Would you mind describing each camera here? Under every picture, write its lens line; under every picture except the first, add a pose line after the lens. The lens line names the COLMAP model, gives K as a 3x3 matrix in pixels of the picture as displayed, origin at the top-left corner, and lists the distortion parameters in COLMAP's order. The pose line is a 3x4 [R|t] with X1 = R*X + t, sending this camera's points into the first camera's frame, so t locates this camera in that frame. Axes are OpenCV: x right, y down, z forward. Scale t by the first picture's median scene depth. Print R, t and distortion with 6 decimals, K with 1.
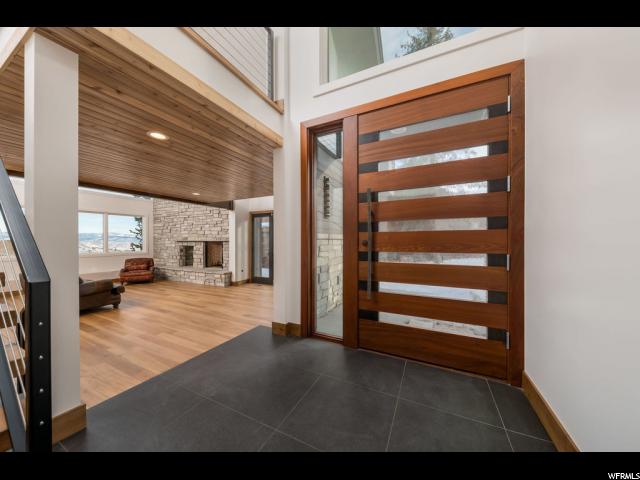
lens RADIAL K [[223.7, 0, 321.9], [0, 223.7, 242.5], [0, 0, 1]] dist [0.011866, 0.000071]
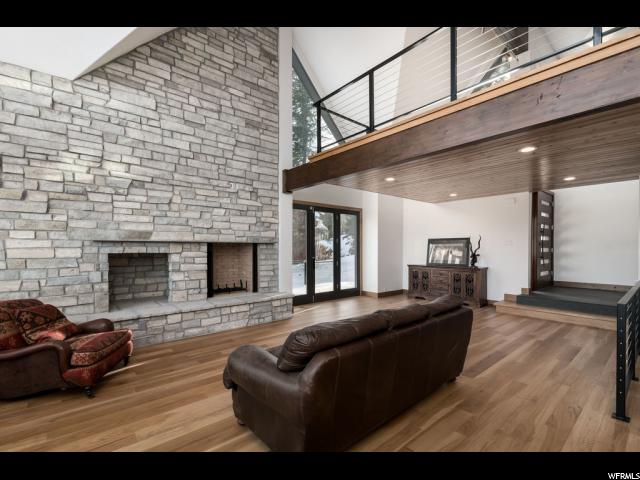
lens RADIAL K [[290.9, 0, 323.1], [0, 290.9, 250.9], [0, 0, 1]] dist [0.010929, -0.000809]
pose [[0.383759, -0.008142, 0.923397, -1.034710], [0.008136, 0.999952, 0.005436, 0.011297], [-0.923397, 0.005427, 0.383807, 0.557812]]
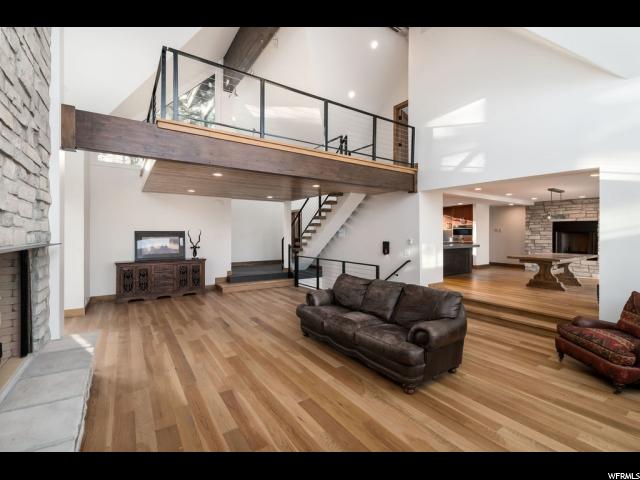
lens RADIAL K [[290.9, 0, 323.0], [0, 290.9, 256.3], [0, 0, 1]] dist [0.010929, -0.000809]
pose [[-0.878039, -0.036237, 0.477215, -0.870831], [0.006974, 0.996055, 0.088466, -0.018691], [-0.478538, 0.081005, -0.874323, 1.099559]]
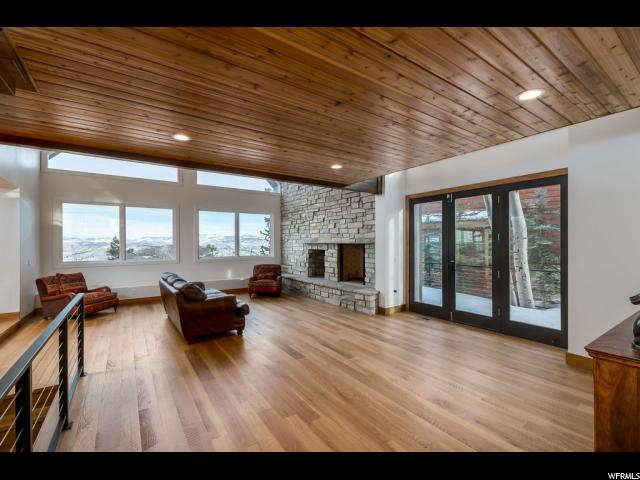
lens RADIAL K [[290.9, 0, 321.8], [0, 290.9, 245.2], [0, 0, 1]] dist [0.010929, -0.000809]
pose [[0.876669, 0.000915, -0.481093, -0.138997], [0.000648, 0.999995, 0.003083, -0.003138], [0.481093, -0.003015, 0.876664, 0.186047]]
